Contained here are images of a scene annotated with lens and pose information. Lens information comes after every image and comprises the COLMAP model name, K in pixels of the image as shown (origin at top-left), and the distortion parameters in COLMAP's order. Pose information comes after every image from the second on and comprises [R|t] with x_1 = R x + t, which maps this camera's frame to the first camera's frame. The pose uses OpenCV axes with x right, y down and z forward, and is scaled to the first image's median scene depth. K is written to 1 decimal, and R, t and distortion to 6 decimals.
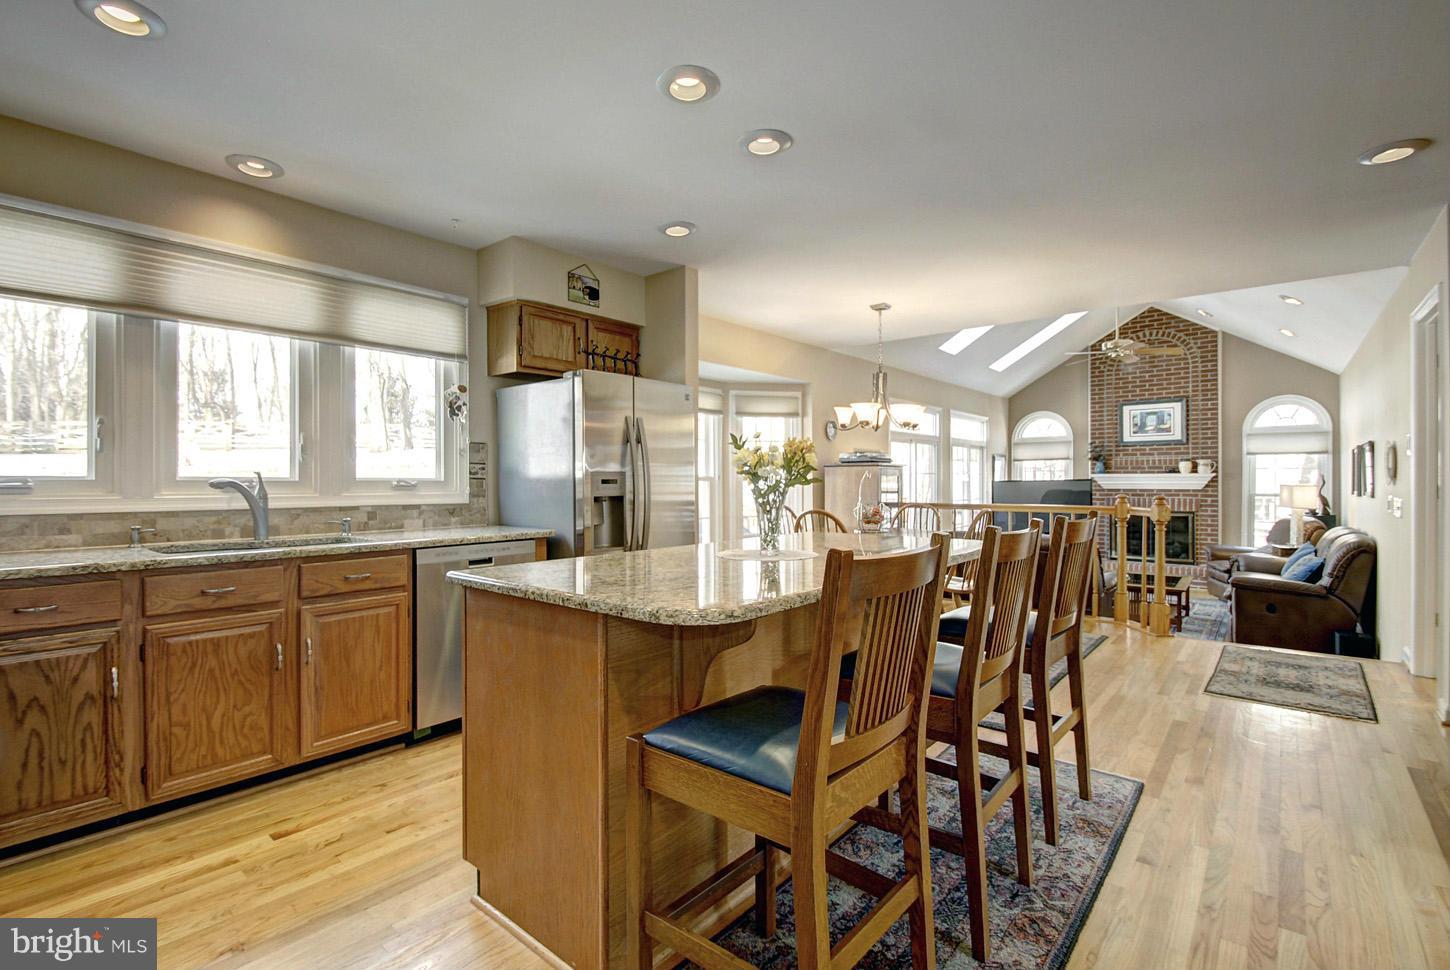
lens RADIAL K [[649.3, 0, 644.0], [0, 649.3, 480.7], [0, 0, 1]] dist [-0.014360, -0.002041]
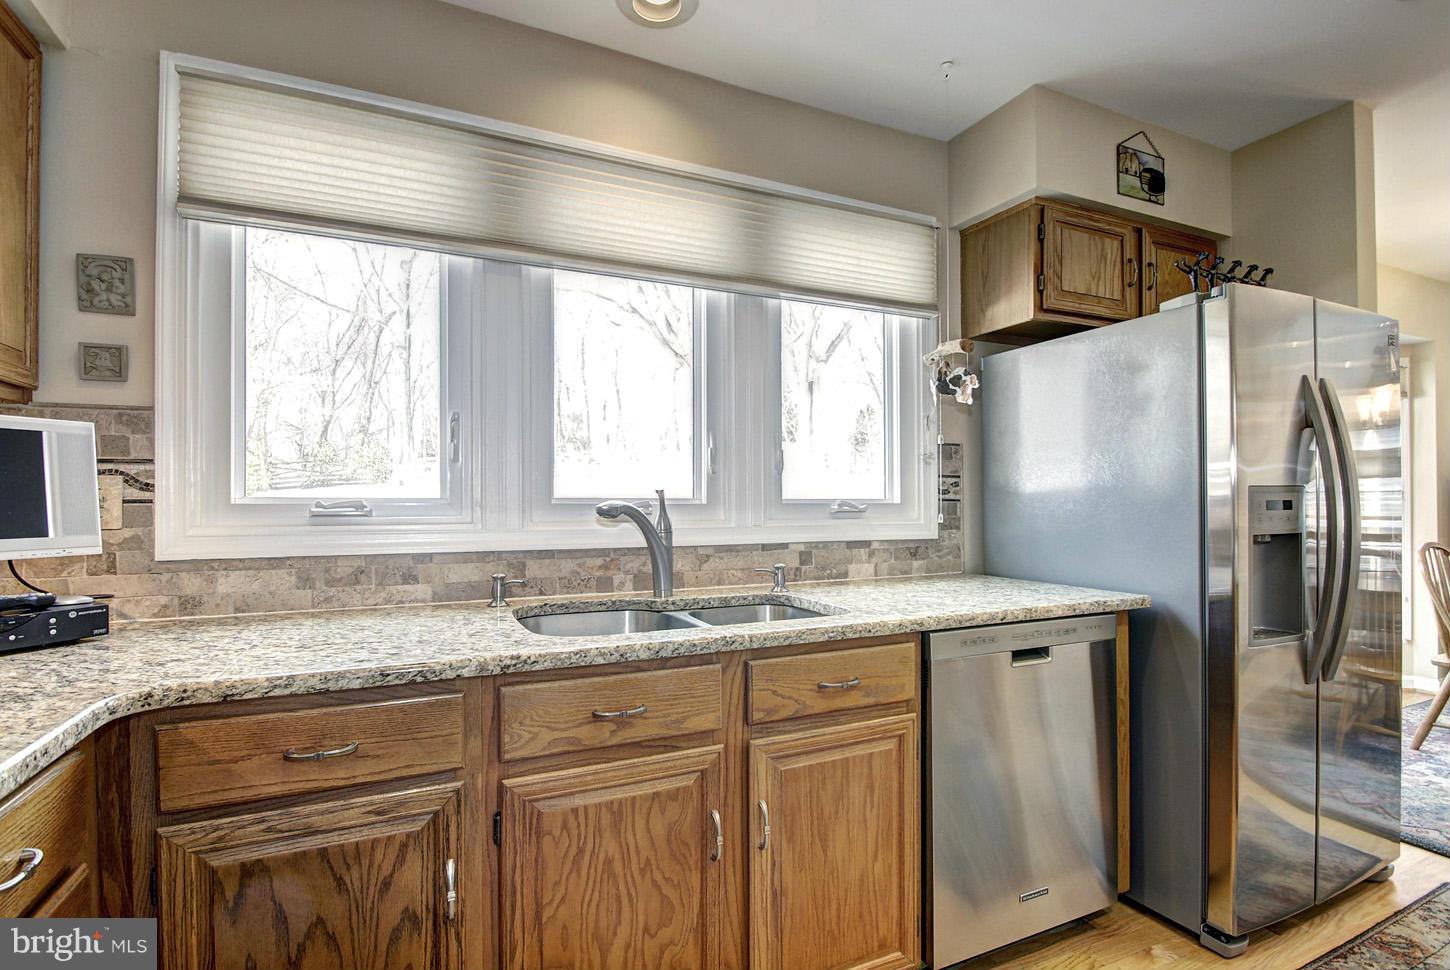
lens RADIAL K [[649.3, 0, 710.4], [0, 649.3, 508.4], [0, 0, 1]] dist [-0.014360, -0.002041]
pose [[0.927601, 0.002565, -0.373565, -0.241700], [-0.000418, 0.999983, 0.005828, 0.000943], [0.373573, -0.005250, 0.927586, 0.329848]]
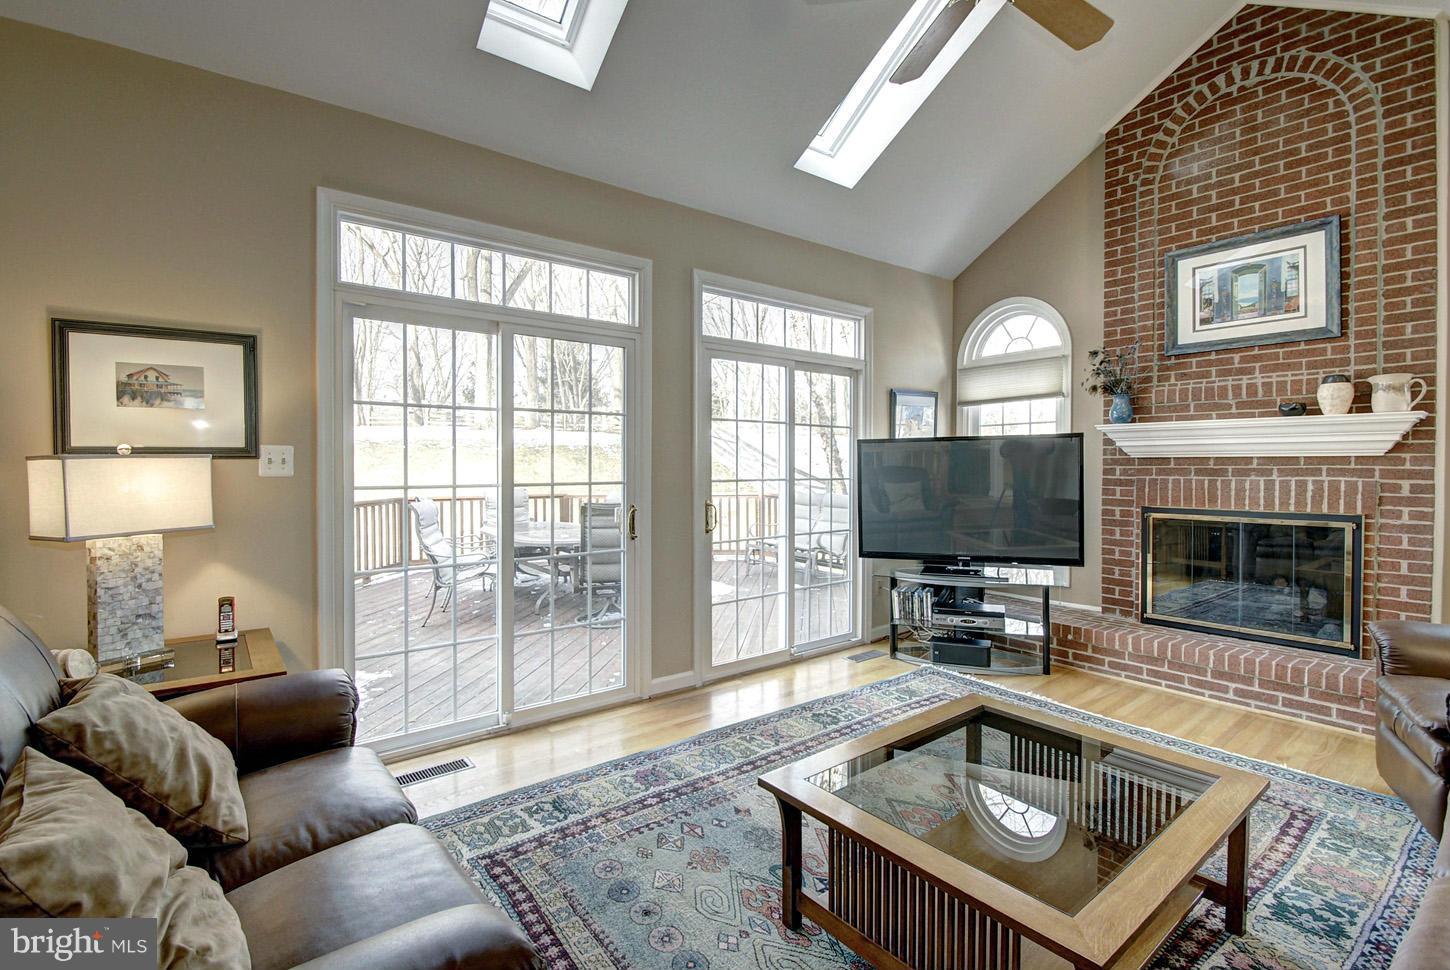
lens RADIAL K [[649.3, 0, 660.3], [0, 649.3, 475.3], [0, 0, 1]] dist [-0.014360, -0.002041]
pose [[0.982922, 0.007596, -0.183868, 1.672114], [-0.004770, 0.999864, 0.015810, 0.065686], [0.183963, -0.014663, 0.982824, 1.784601]]
